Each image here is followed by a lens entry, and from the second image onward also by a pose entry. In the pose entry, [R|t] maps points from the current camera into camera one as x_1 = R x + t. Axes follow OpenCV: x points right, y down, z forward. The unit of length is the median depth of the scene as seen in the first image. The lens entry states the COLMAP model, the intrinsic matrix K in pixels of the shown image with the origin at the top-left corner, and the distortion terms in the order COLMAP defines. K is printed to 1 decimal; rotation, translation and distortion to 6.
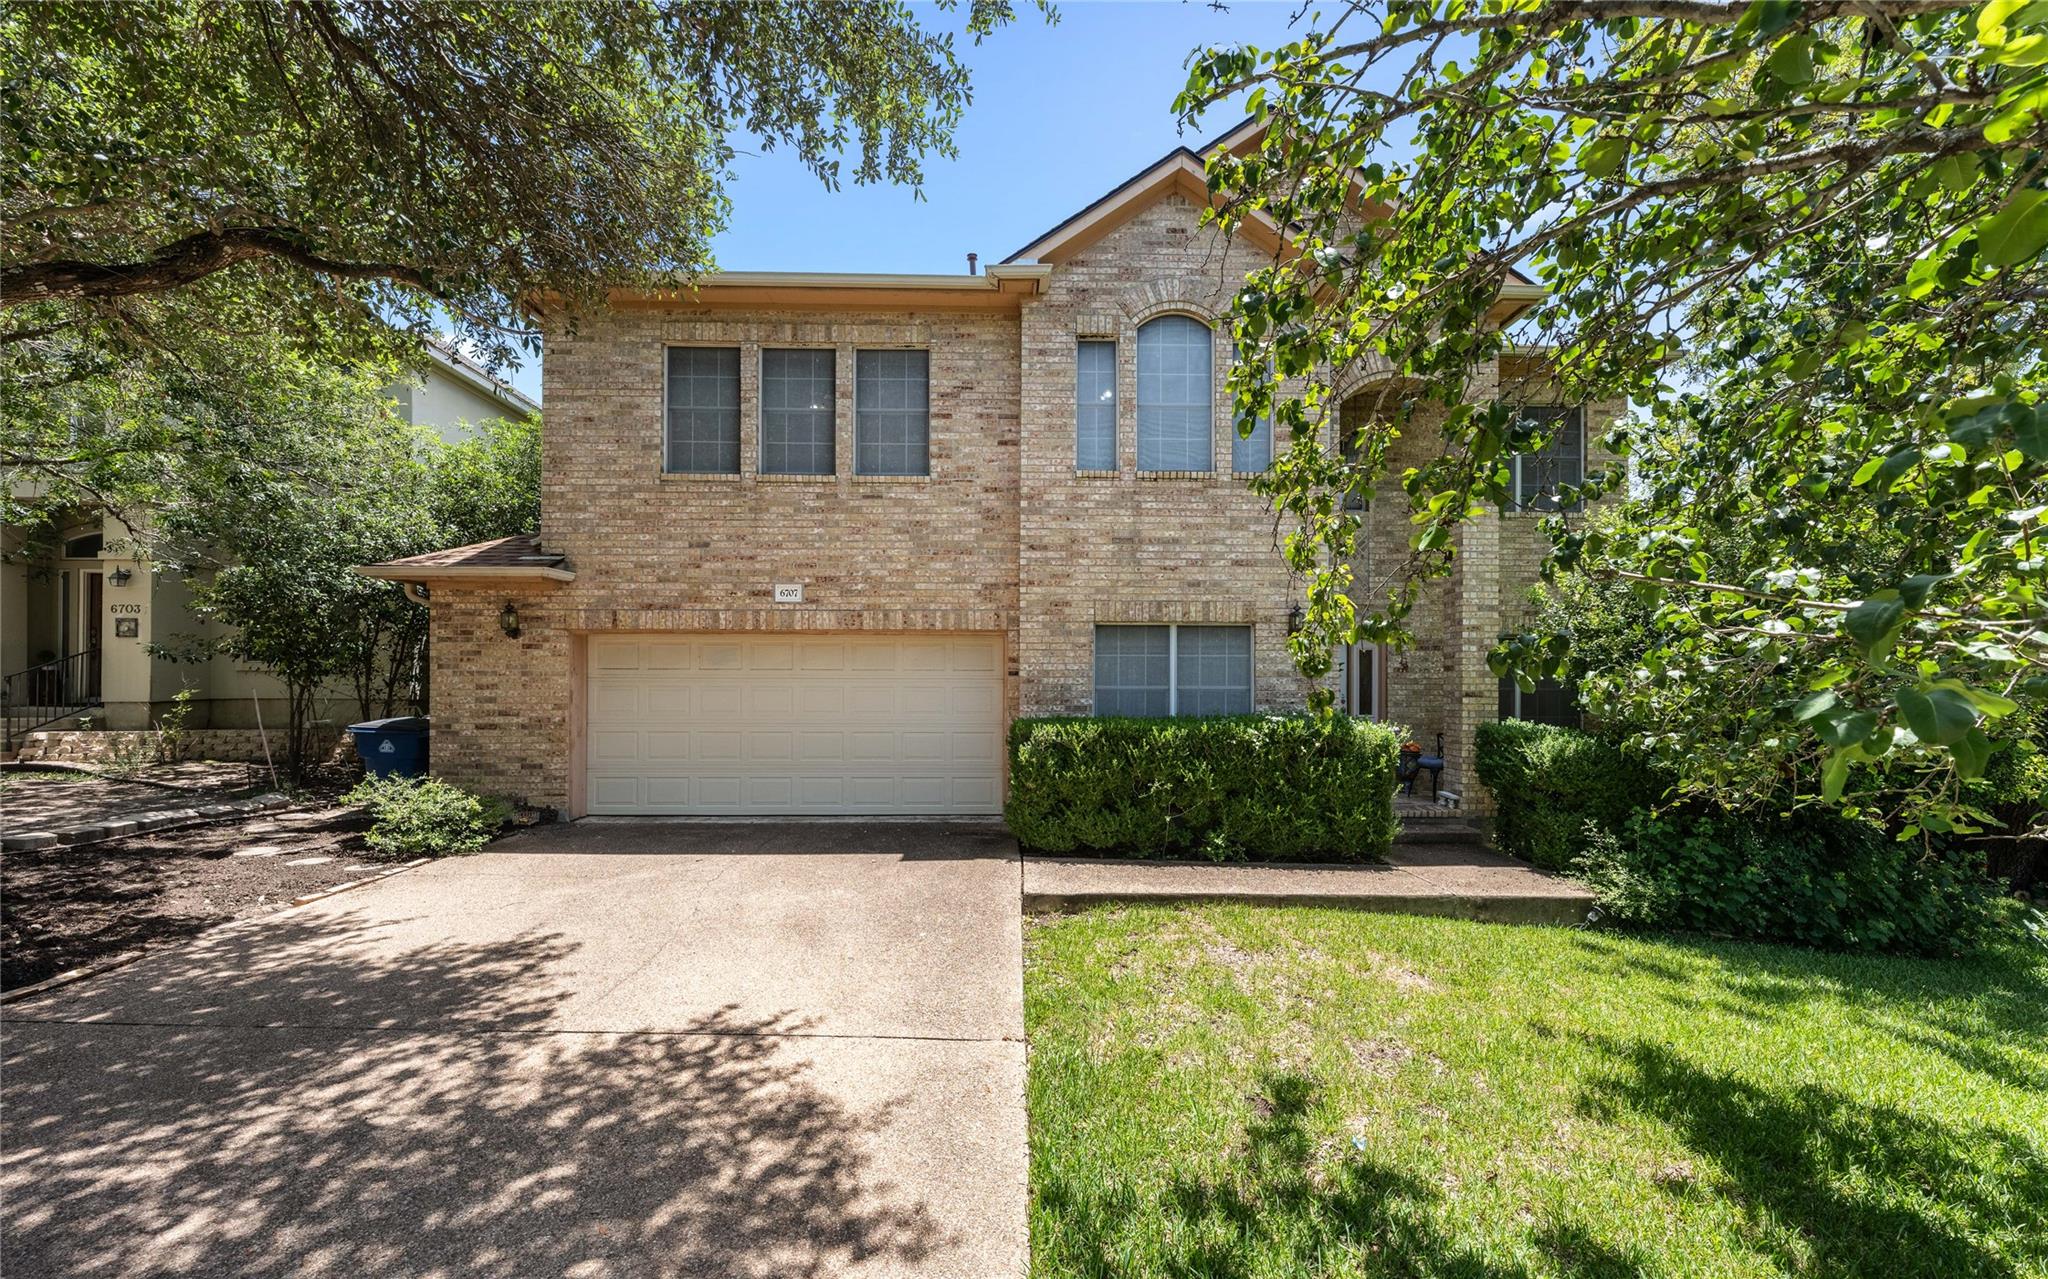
lens RADIAL K [[766.7, 0, 1049.9], [0, 766.7, 673.1], [0, 0, 1]] dist [-0.002693, -0.000042]
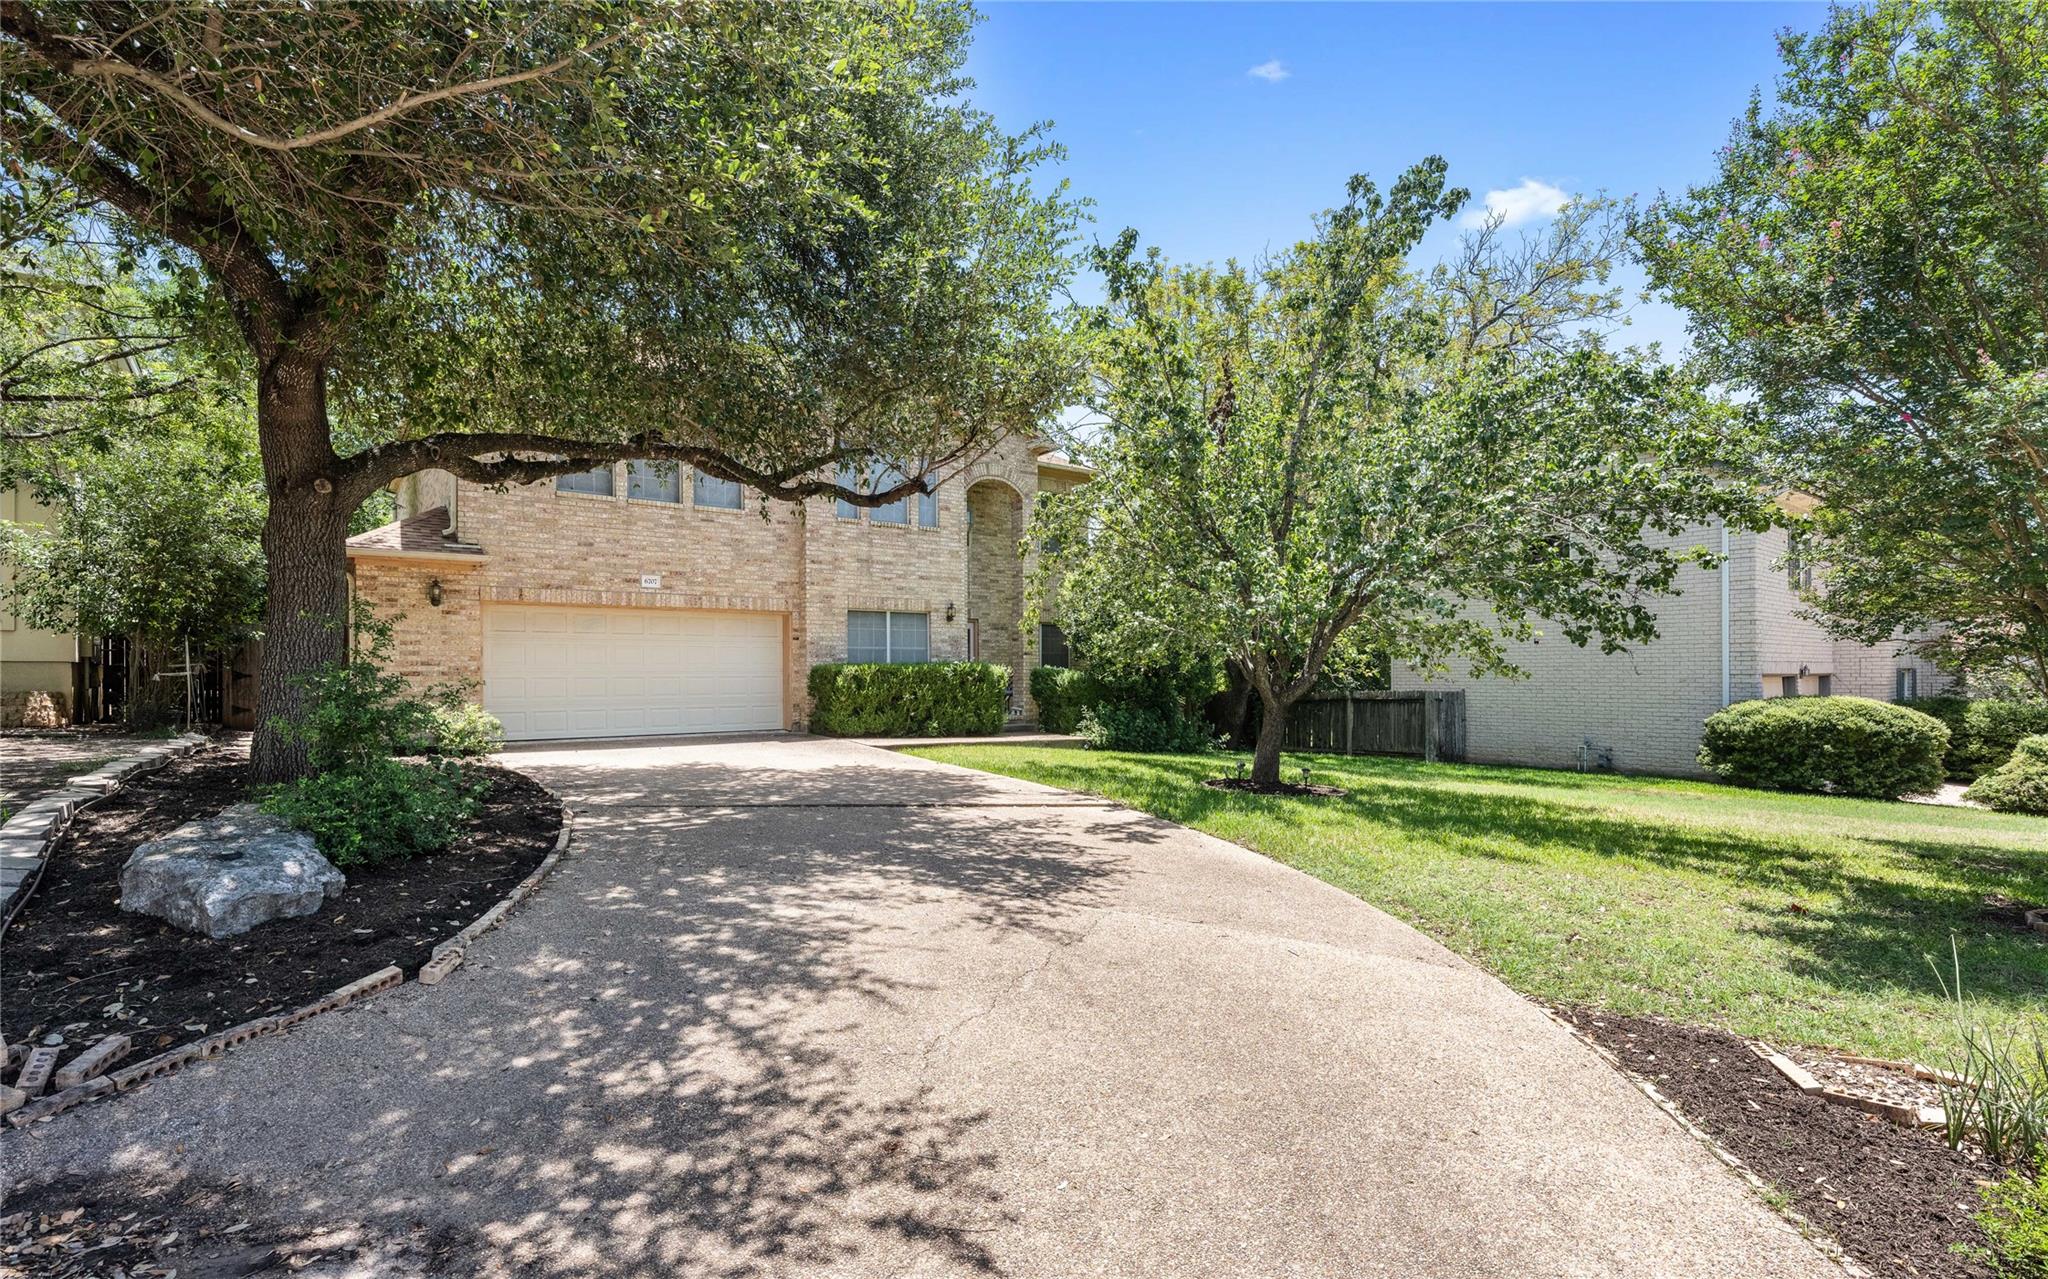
lens RADIAL K [[950.6, 0, 1024.3], [0, 950.6, 647.8], [0, 0, 1]] dist [0.000401, 0.000020]
pose [[0.812718, 0.009148, 0.582585, -0.830314], [-0.002877, 0.999928, -0.011688, 0.042429], [-0.582650, 0.007823, 0.812686, -0.906783]]
